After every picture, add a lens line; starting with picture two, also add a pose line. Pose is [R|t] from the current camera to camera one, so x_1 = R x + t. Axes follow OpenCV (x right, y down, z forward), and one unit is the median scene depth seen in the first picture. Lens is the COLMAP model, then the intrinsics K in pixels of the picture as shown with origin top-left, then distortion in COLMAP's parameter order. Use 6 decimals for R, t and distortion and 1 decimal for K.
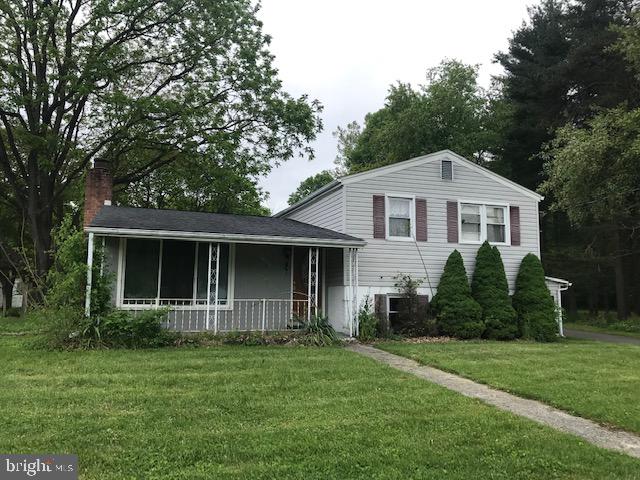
lens RADIAL K [[527.8, 0, 320.0], [0, 527.8, 240.0], [0, 0, 1]] dist [0.008563, -0.004917]
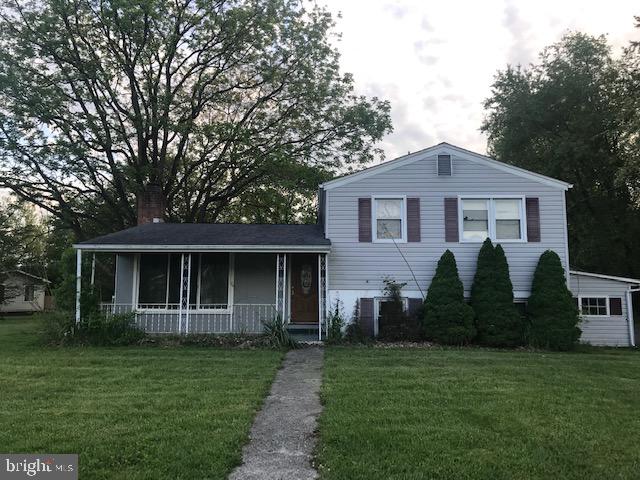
lens RADIAL K [[527.8, 0, 320.0], [0, 527.8, 240.0], [0, 0, 1]] dist [0.008563, -0.004917]
pose [[0.939922, -0.046079, -0.338264, 0.362109], [0.043356, 0.998938, -0.015606, 0.006019], [0.338624, 0.000003, 0.940922, 0.041265]]
